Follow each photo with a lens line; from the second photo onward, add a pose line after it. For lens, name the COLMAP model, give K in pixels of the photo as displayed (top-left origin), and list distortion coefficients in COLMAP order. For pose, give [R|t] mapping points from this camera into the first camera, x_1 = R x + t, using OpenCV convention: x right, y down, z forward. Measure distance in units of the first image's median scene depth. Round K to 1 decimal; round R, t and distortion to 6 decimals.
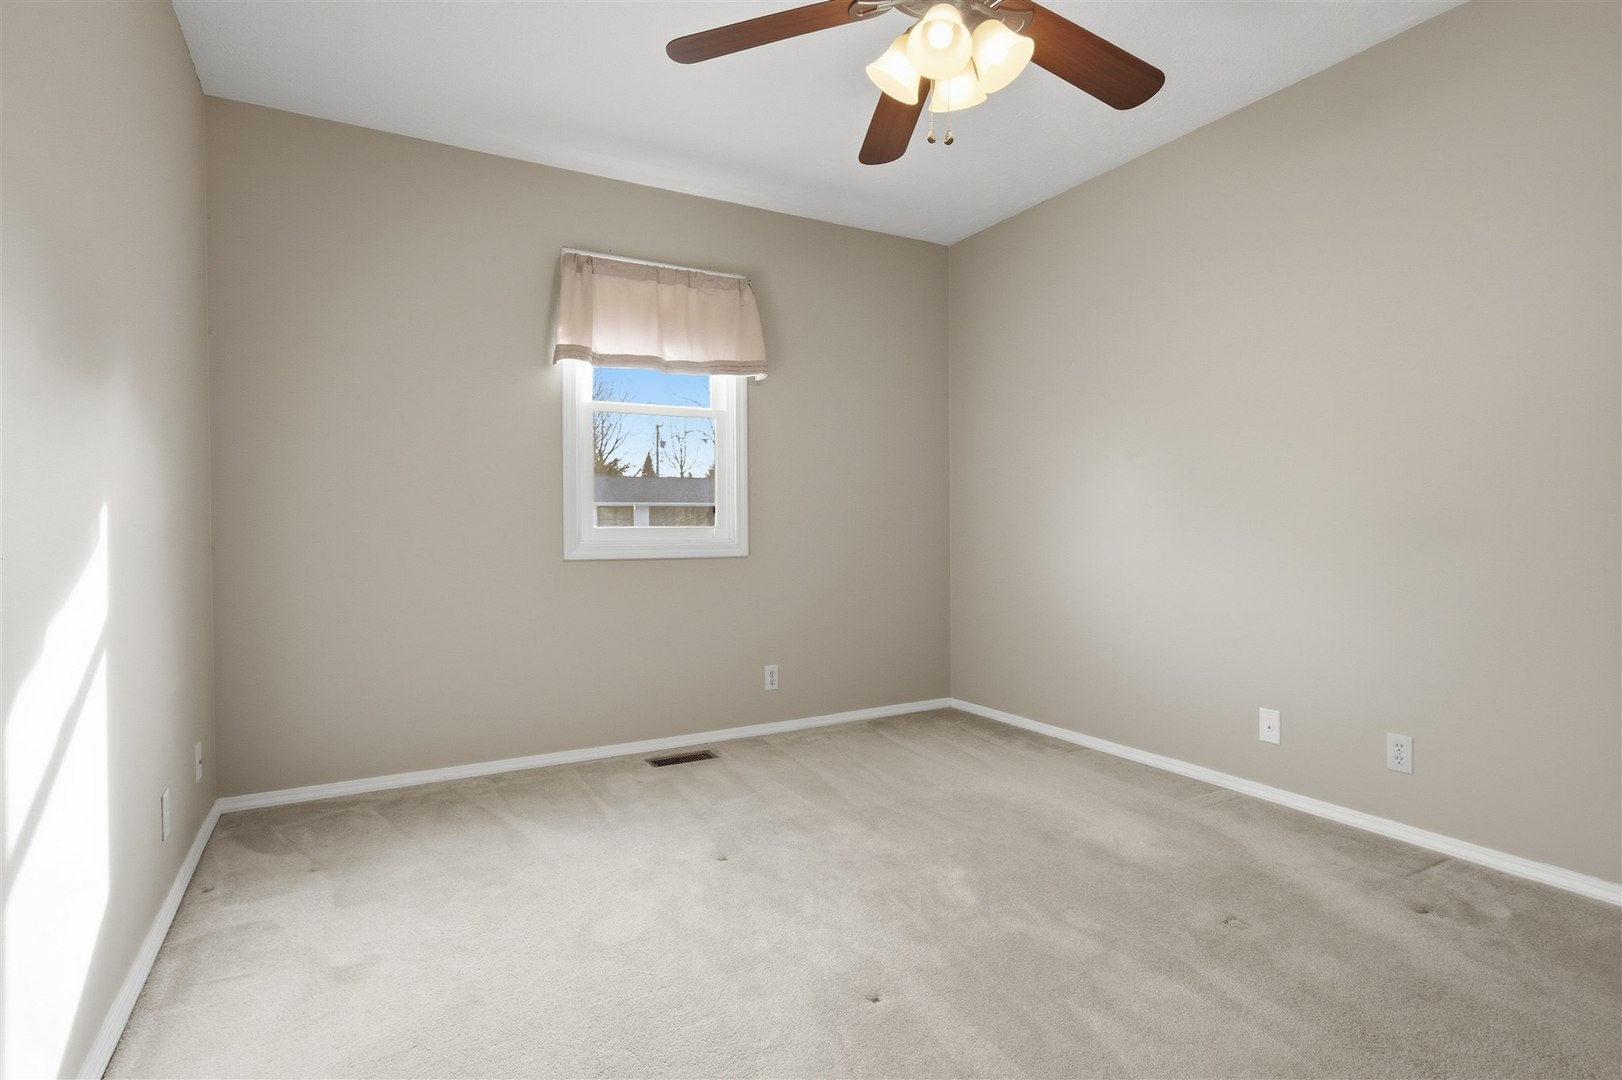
lens RADIAL K [[833.2, 0, 813.4], [0, 833.2, 535.0], [0, 0, 1]] dist [0.001633, 0.000220]
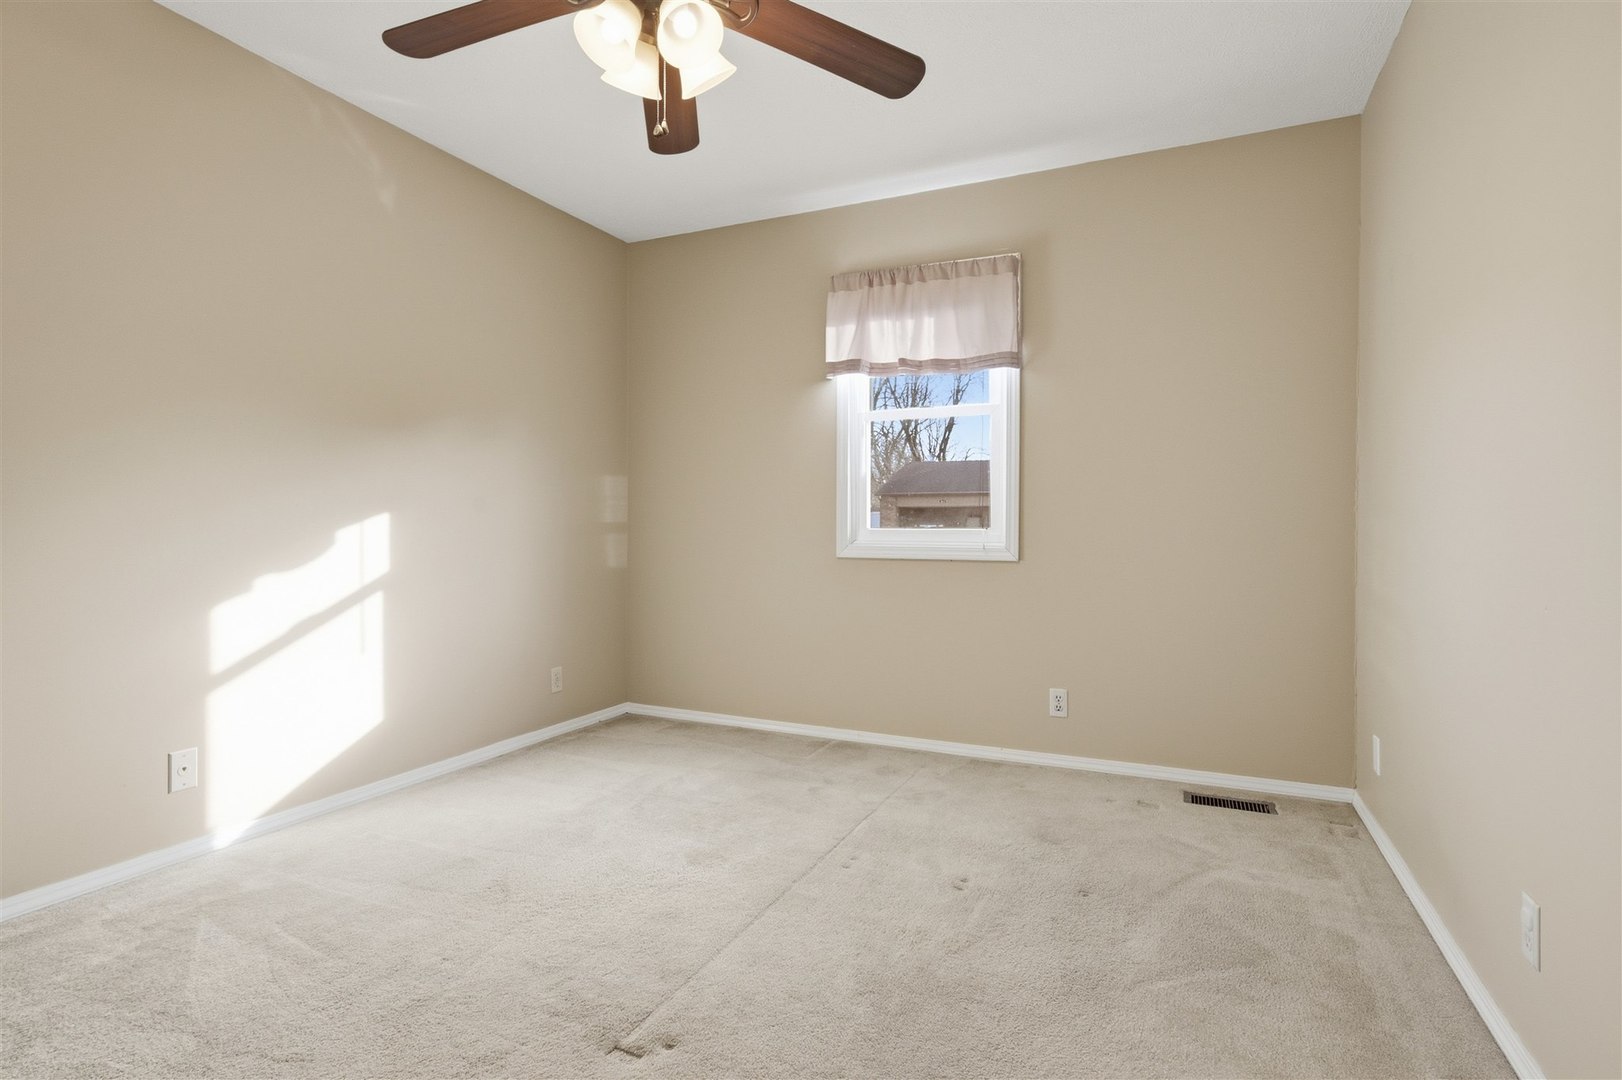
lens RADIAL K [[833.2, 0, 816.8], [0, 833.2, 533.5], [0, 0, 1]] dist [0.001633, 0.000220]
pose [[0.621334, 0.015688, -0.783389, 0.495881], [-0.020302, 0.999786, 0.003919, -0.004657], [0.783283, 0.013469, 0.621520, 0.269544]]
